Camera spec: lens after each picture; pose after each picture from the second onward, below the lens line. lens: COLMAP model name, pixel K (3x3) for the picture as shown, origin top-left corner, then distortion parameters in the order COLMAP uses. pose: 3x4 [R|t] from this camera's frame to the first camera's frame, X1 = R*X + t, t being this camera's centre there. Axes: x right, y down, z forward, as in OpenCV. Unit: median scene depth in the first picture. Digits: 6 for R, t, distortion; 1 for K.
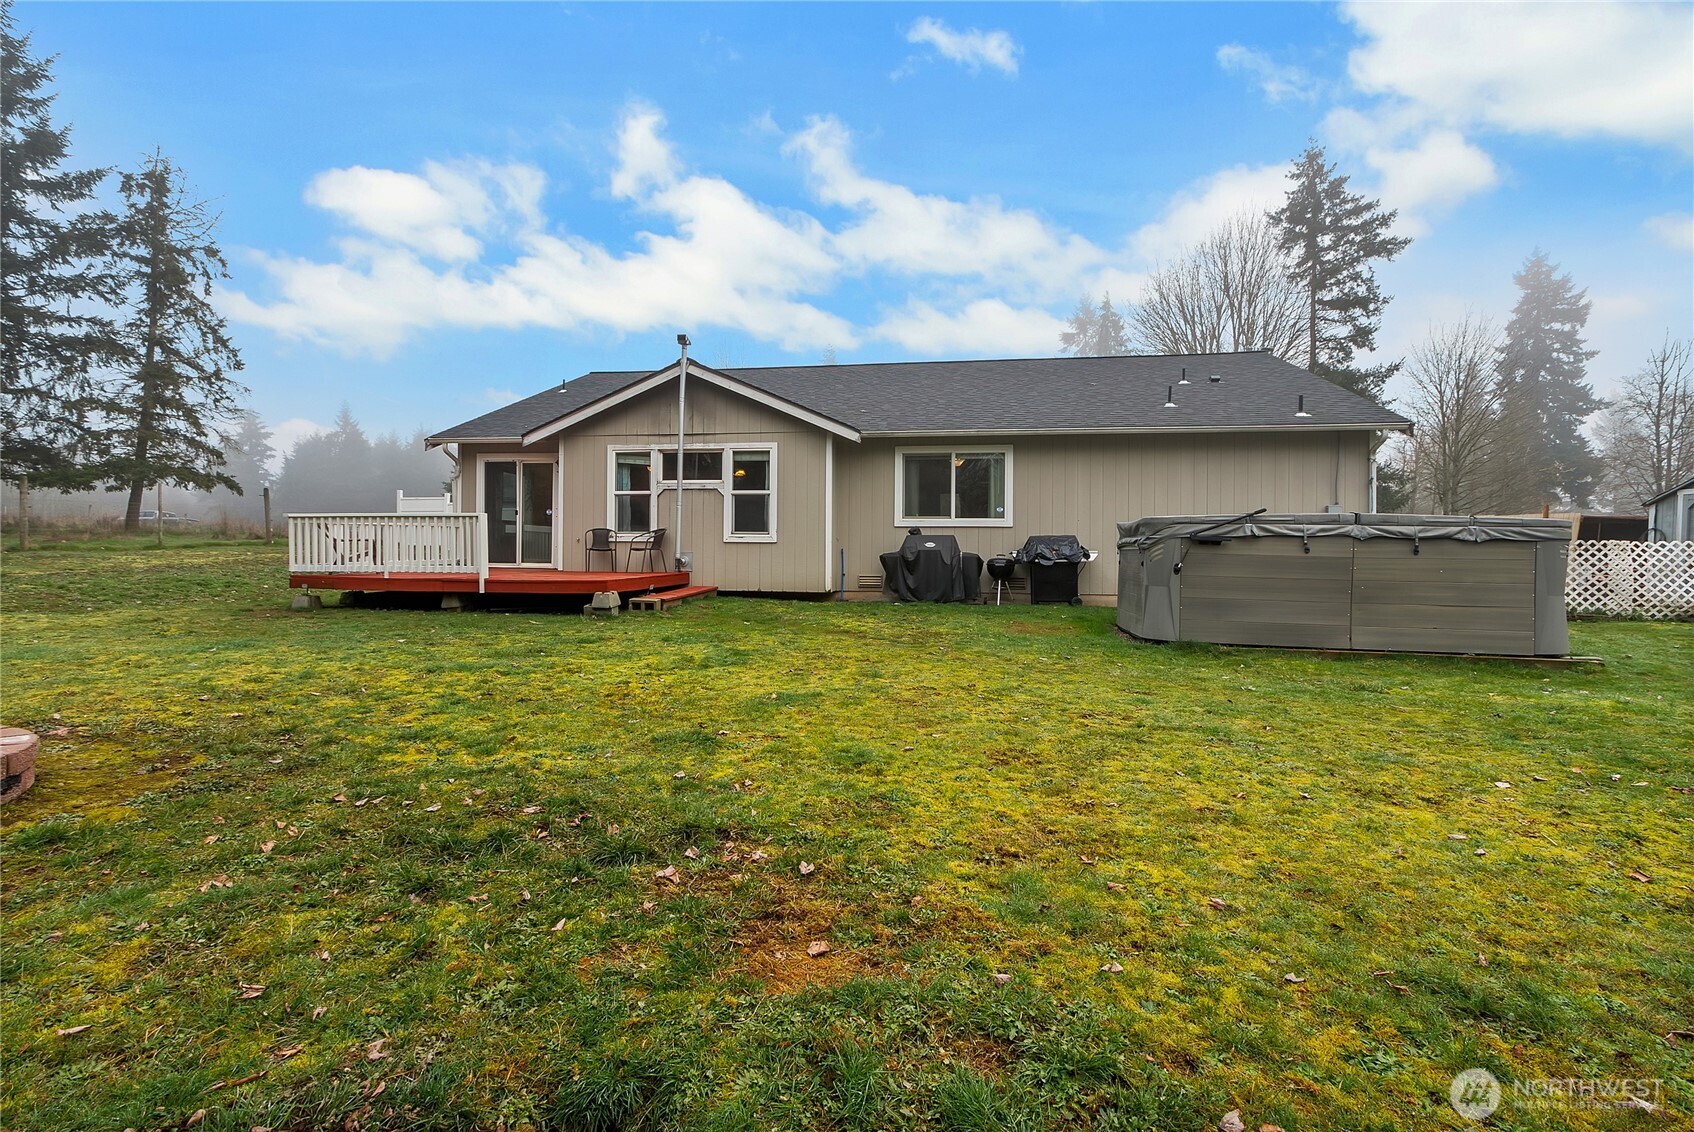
lens RADIAL K [[824.2, 0, 840.9], [0, 824.2, 563.1], [0, 0, 1]] dist [-0.002738, -0.000131]
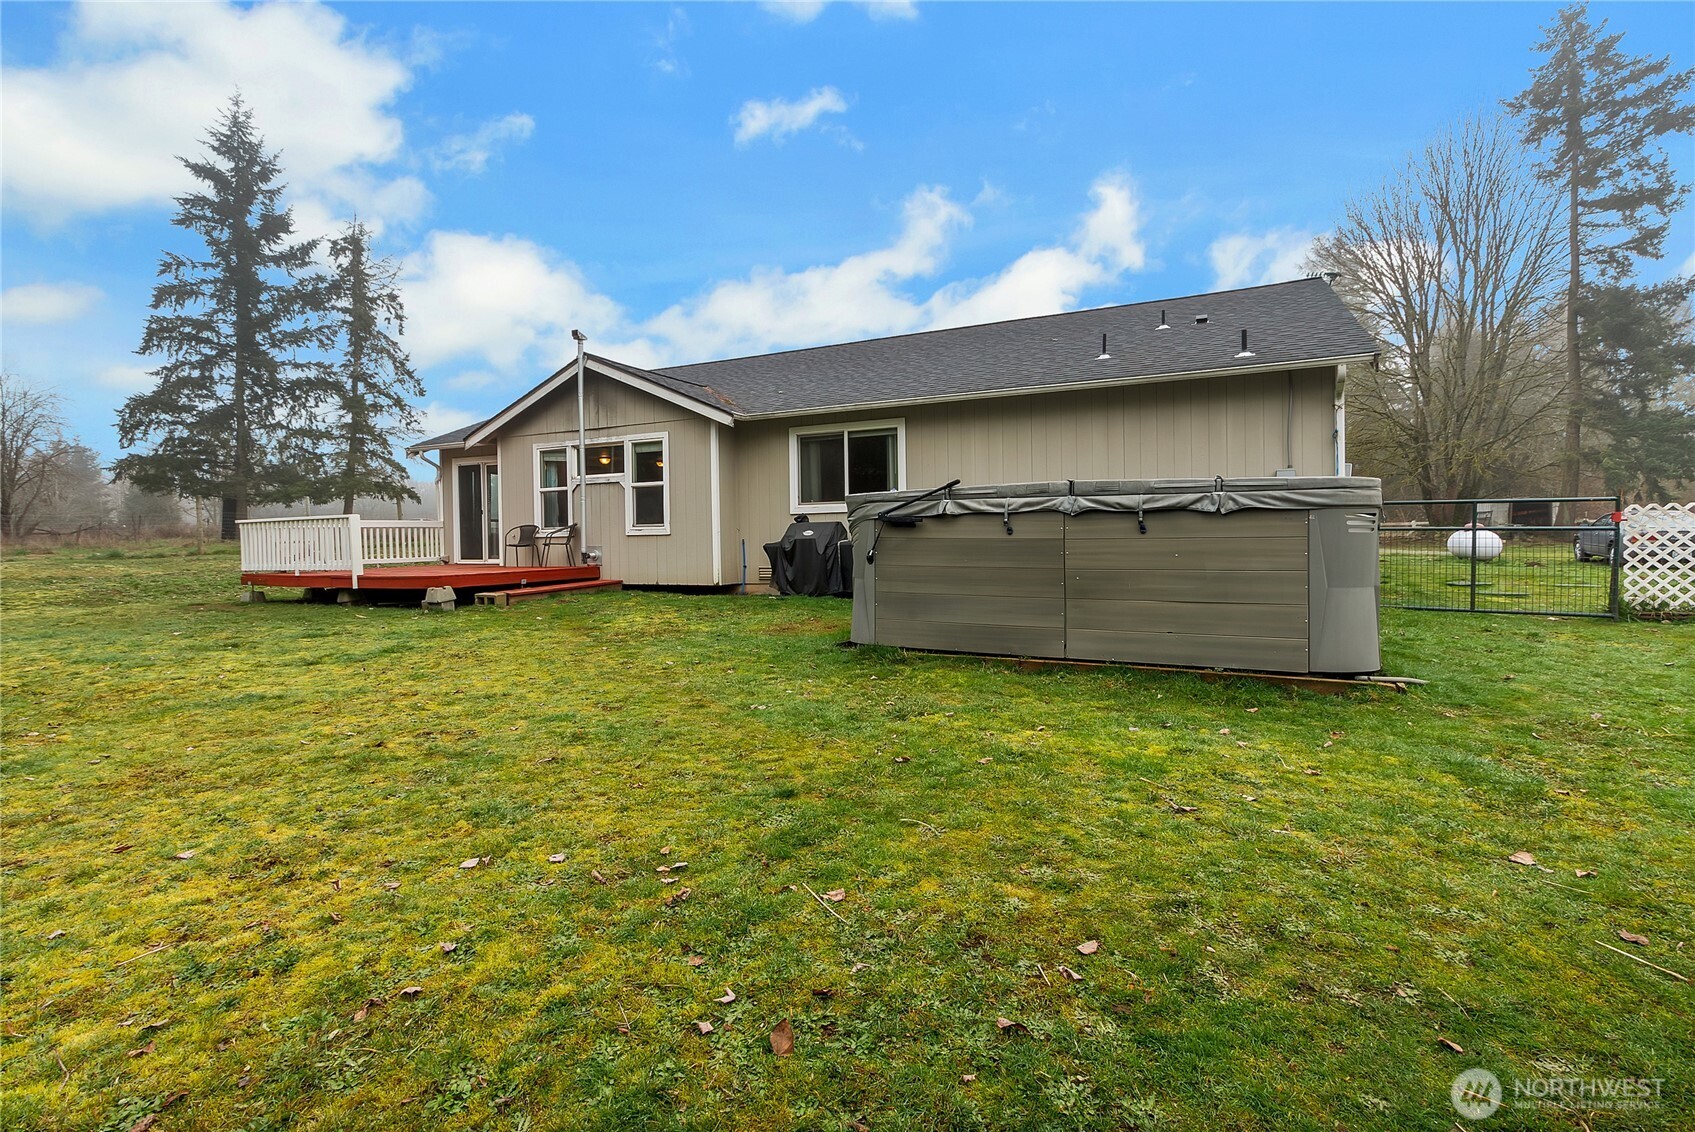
lens RADIAL K [[824.7, 0, 825.3], [0, 824.7, 564.9], [0, 0, 1]] dist [-0.002738, -0.000131]
pose [[0.953535, -0.013540, -0.300976, 0.383786], [0.017929, 0.999769, 0.011825, 0.002537], [0.300747, -0.016672, 0.953558, 0.122797]]
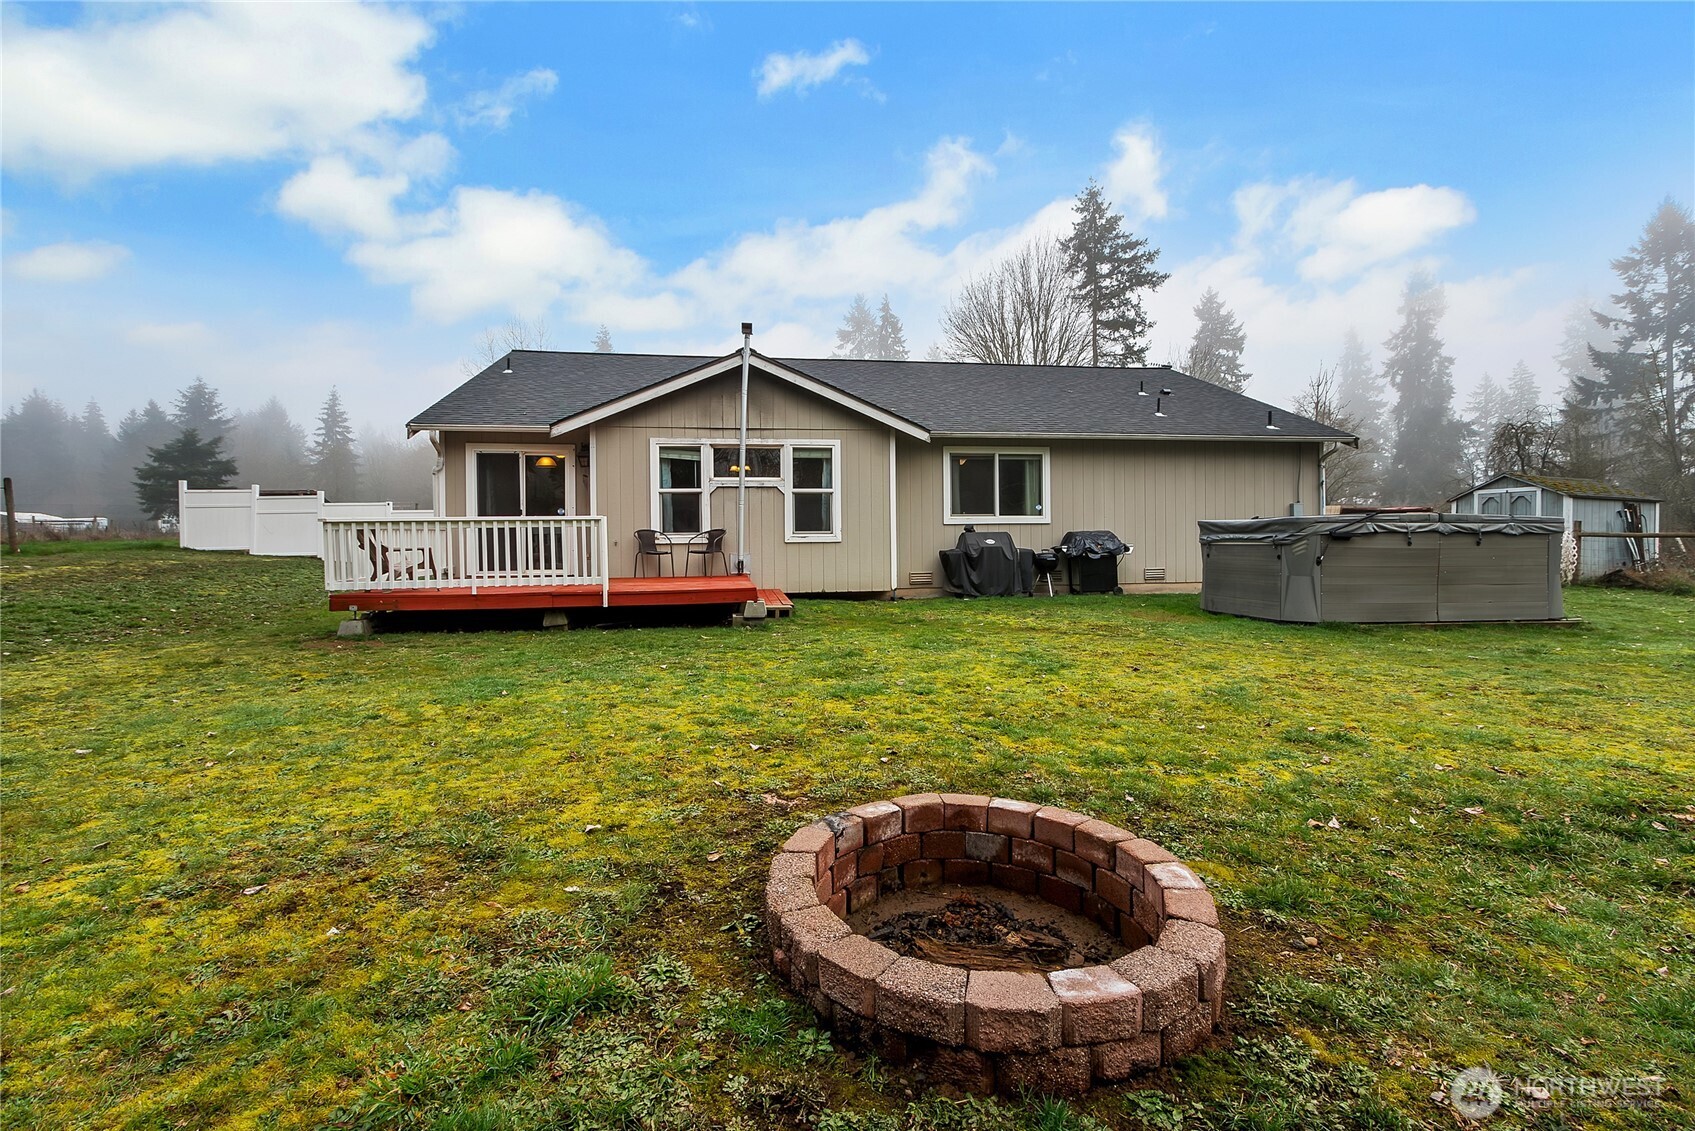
lens RADIAL K [[824.7, 0, 861.2], [0, 824.7, 560.1], [0, 0, 1]] dist [-0.002738, -0.000131]
pose [[0.942055, -0.025293, 0.334503, -0.378463], [0.022543, 0.999673, 0.012100, -0.014586], [-0.334699, -0.003858, 0.942317, 0.065858]]
